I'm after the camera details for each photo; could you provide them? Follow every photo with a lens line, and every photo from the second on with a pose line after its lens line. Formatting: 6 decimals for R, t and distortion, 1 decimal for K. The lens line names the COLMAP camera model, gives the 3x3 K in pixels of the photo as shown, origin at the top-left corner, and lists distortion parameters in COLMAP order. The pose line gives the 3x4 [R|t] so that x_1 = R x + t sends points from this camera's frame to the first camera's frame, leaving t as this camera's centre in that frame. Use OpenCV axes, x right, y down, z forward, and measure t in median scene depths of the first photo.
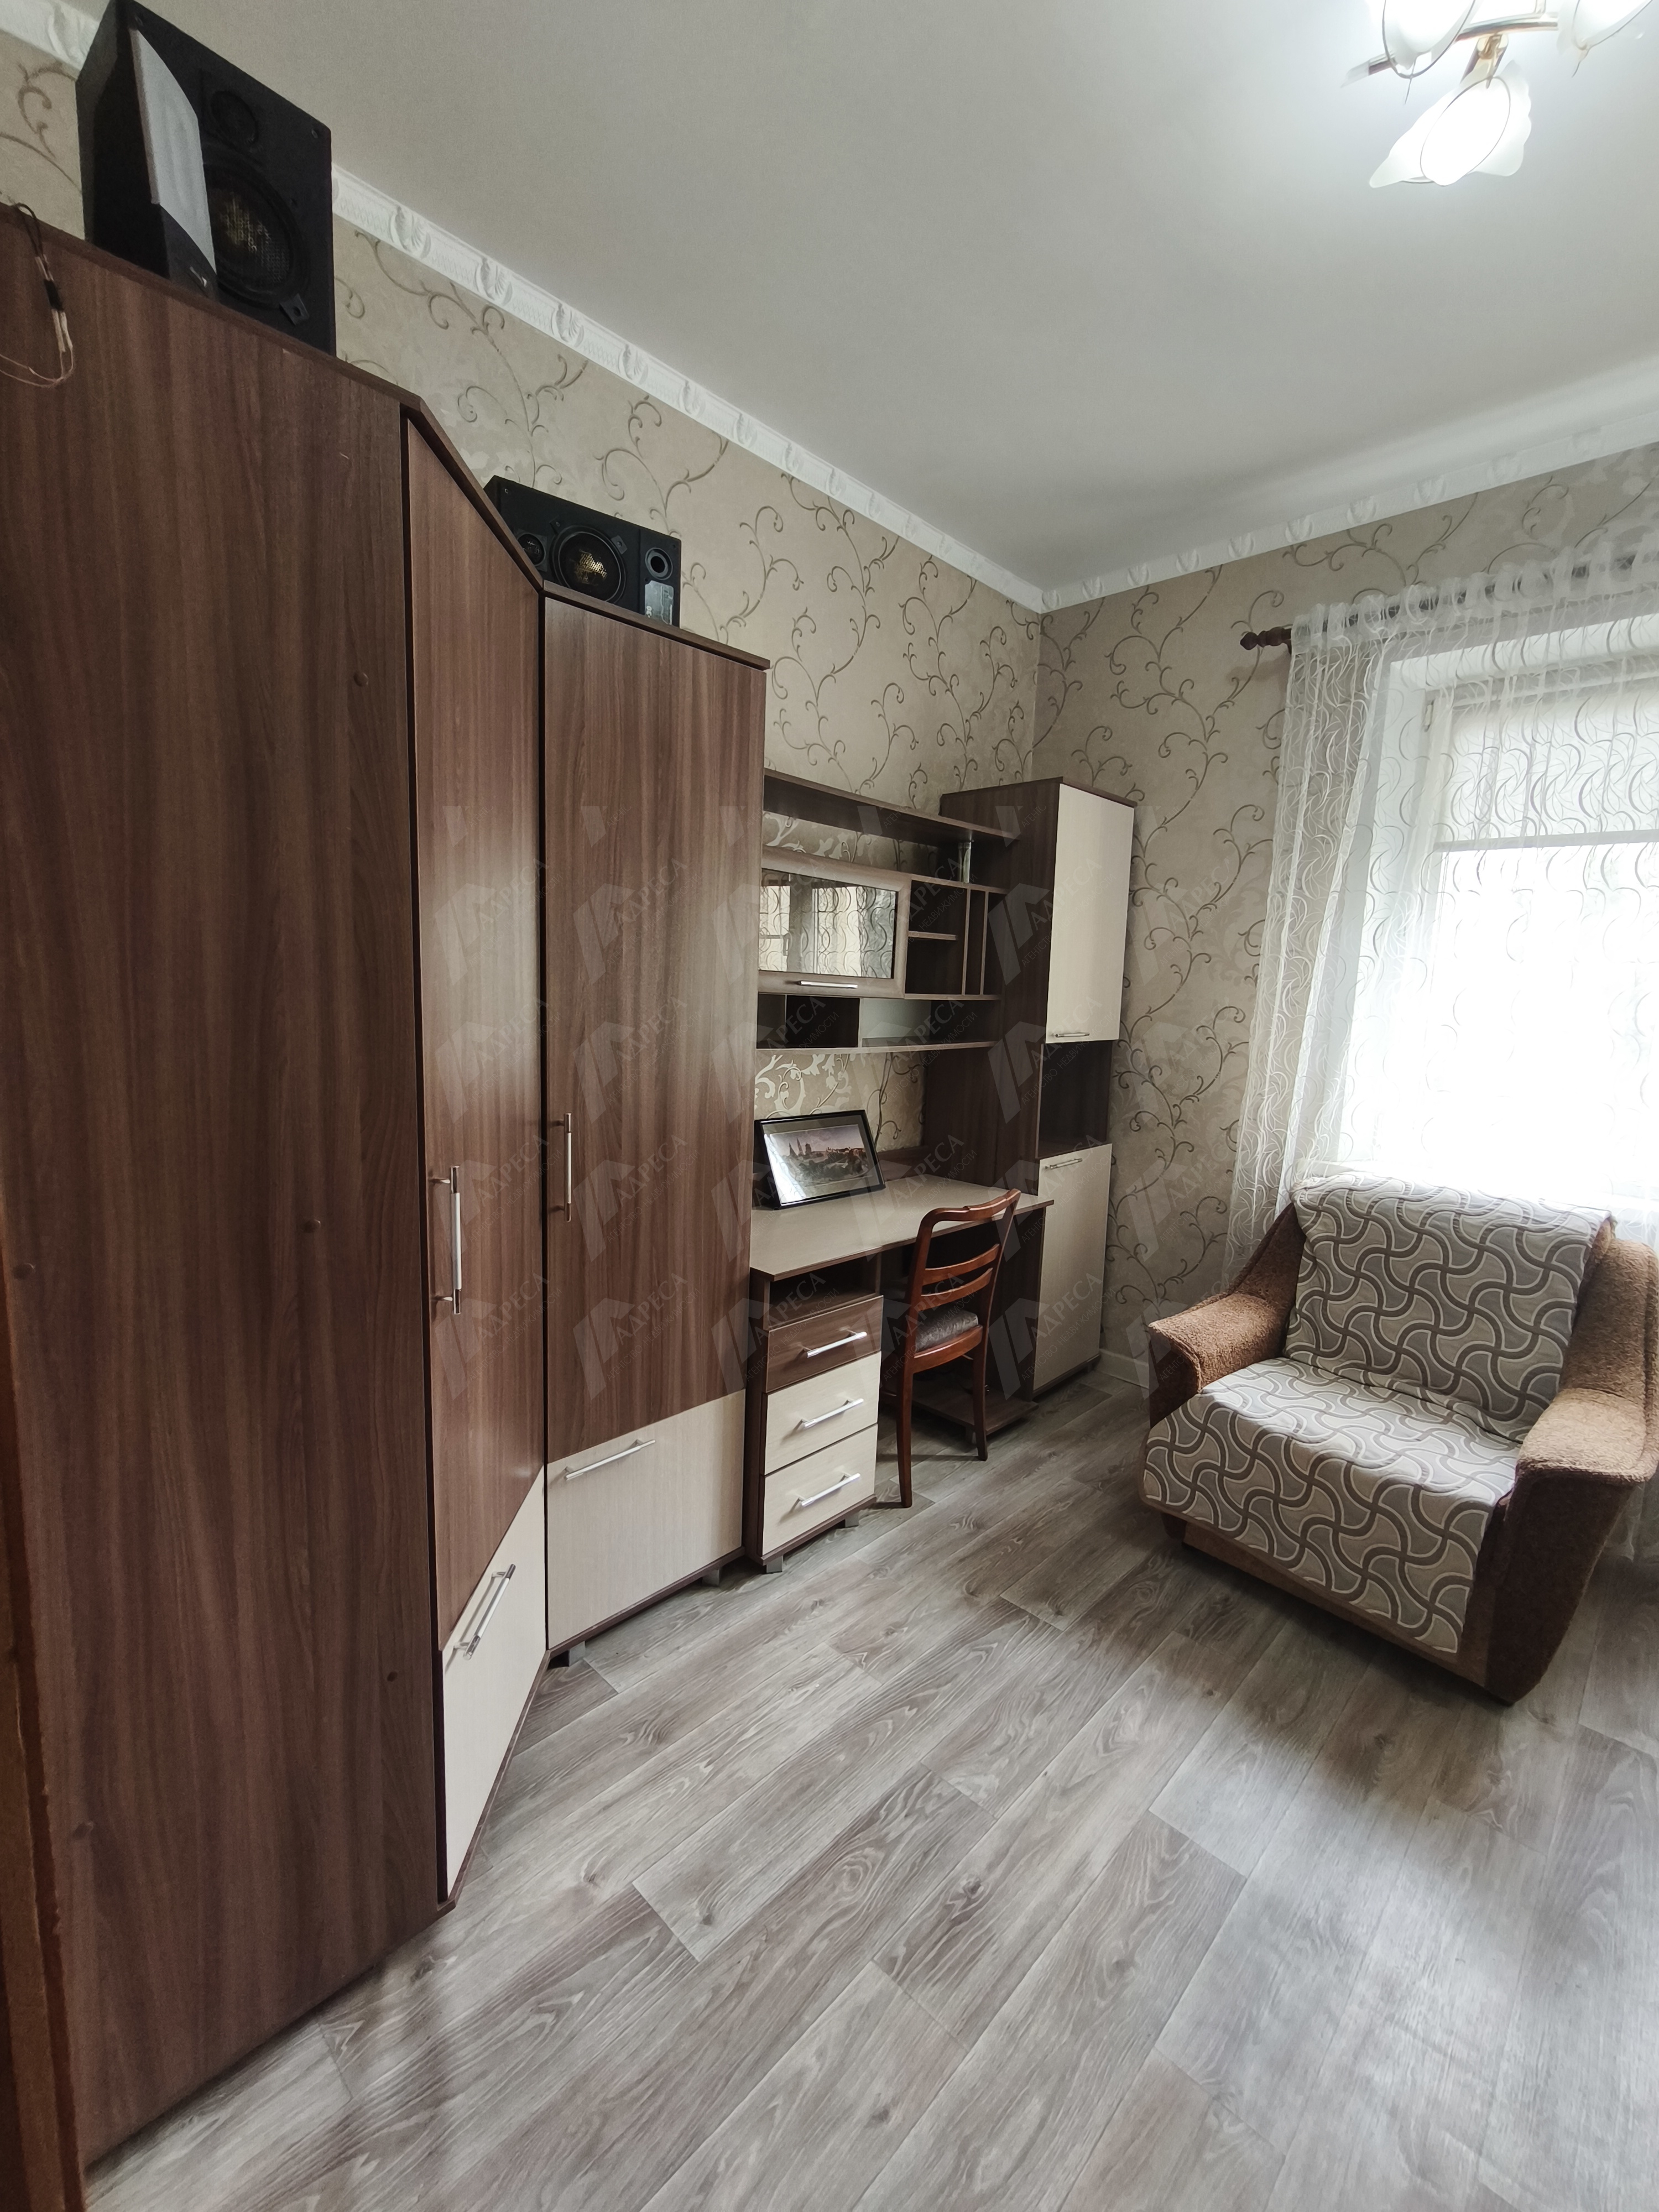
lens RADIAL K [[912.5, 0, 812.7], [0, 912.5, 1105.4], [0, 0, 1]] dist [-0.003030, 0.000023]
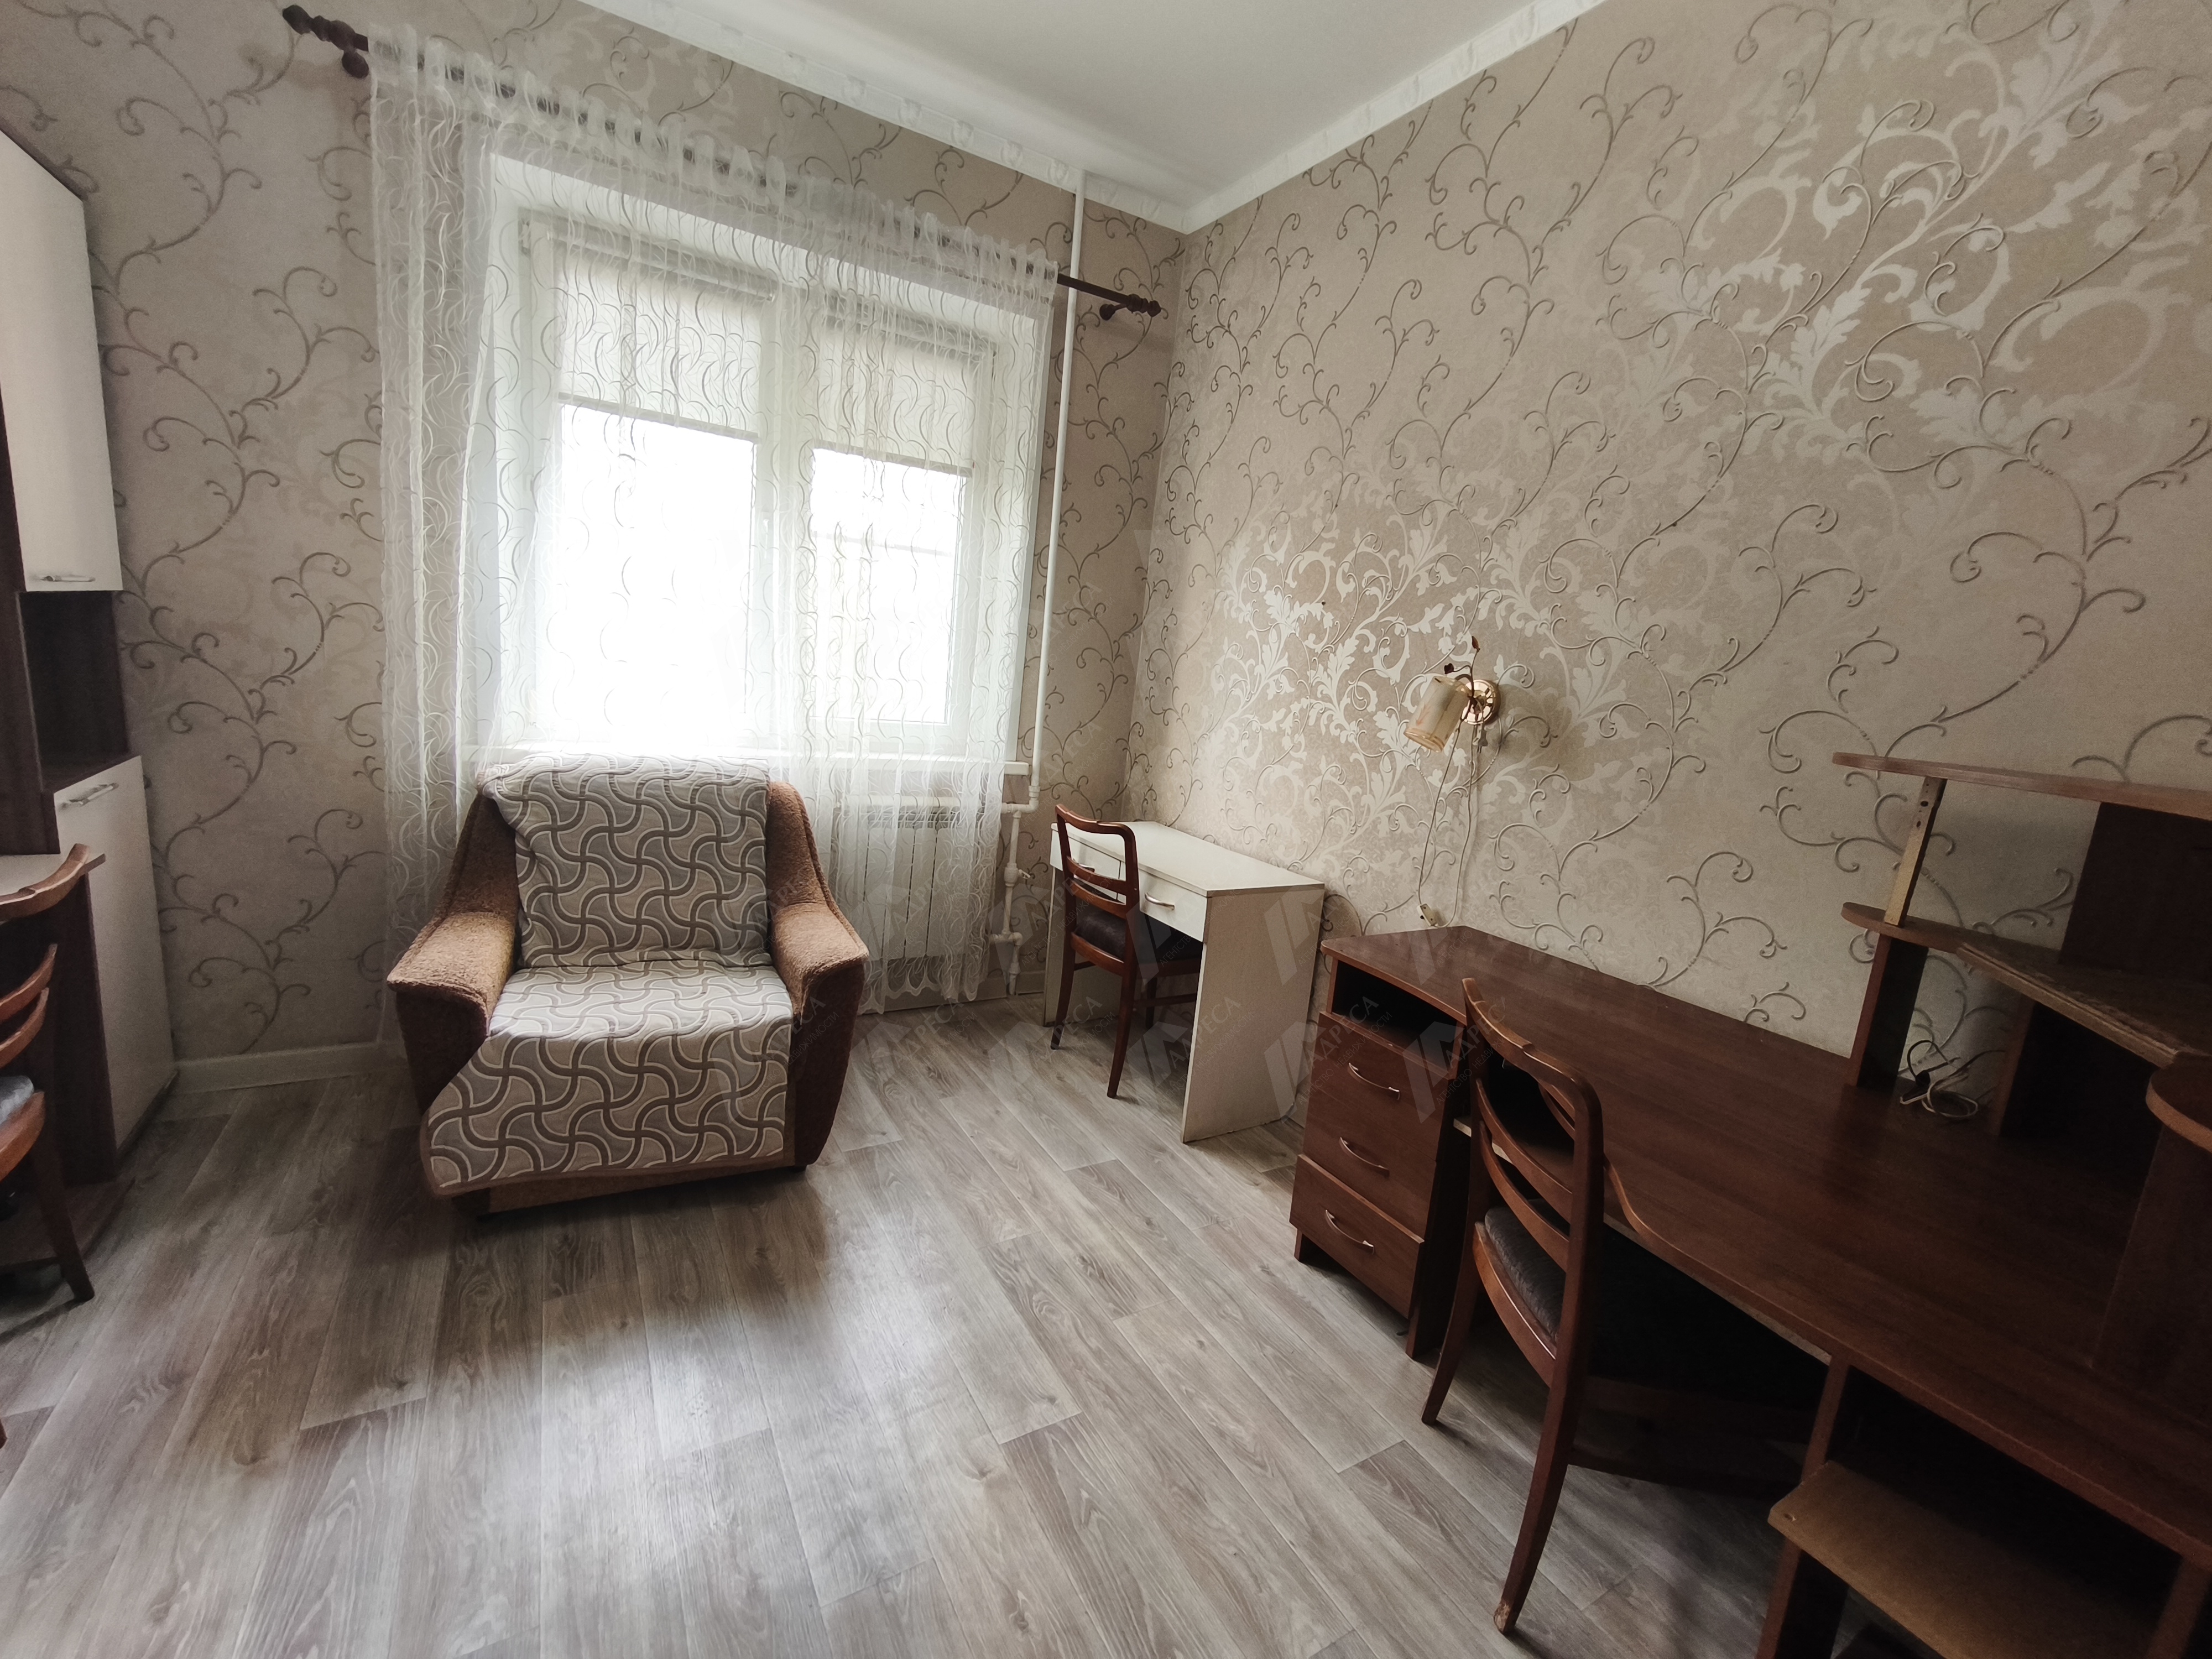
lens RADIAL K [[932.7, 0, 1152.5], [0, 932.7, 832.9], [0, 0, 1]] dist [-0.003532, 0.000323]
pose [[0.255398, -0.193058, 0.947365, -0.177402], [0.039550, 0.981127, 0.189276, -0.001236], [-0.966027, -0.010873, 0.258213, 0.192562]]
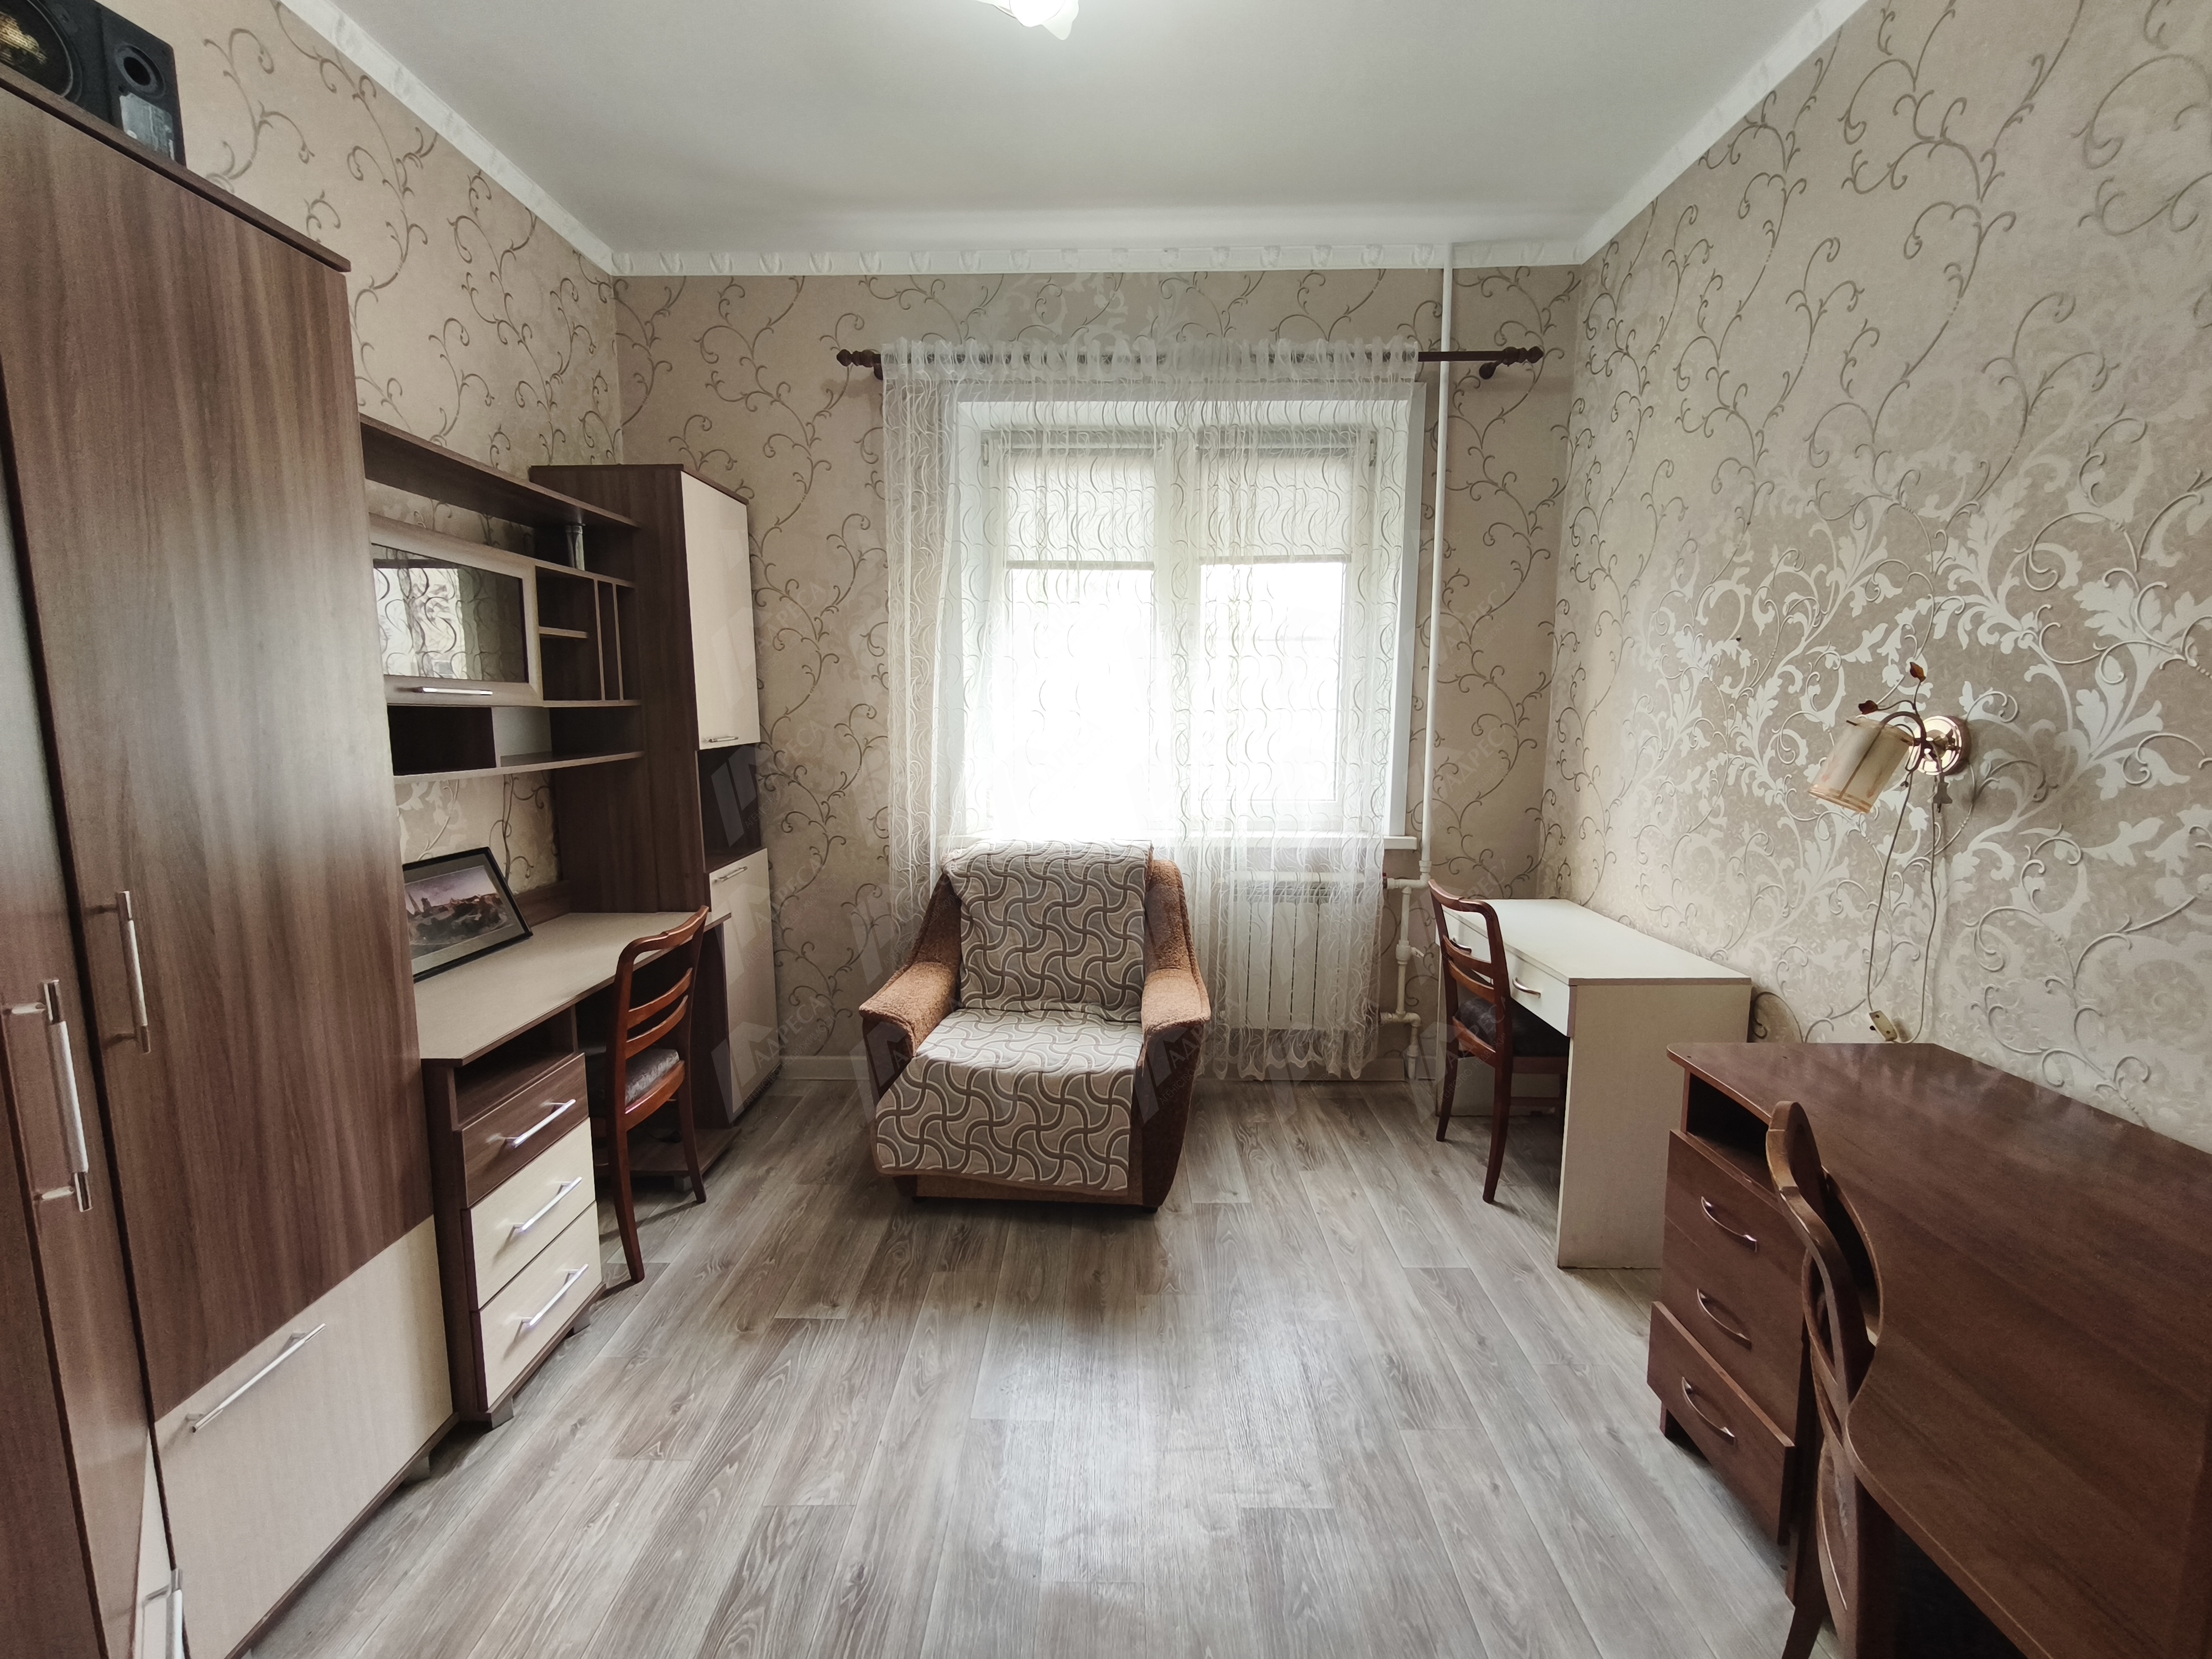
lens RADIAL K [[937.3, 0, 1101.2], [0, 937.3, 833.9], [0, 0, 1]] dist [-0.001675, 0.001221]
pose [[0.726049, -0.131828, 0.674888, -0.129368], [0.118945, 0.990734, 0.065560, 0.004566], [-0.677277, 0.032675, 0.735002, 0.015206]]
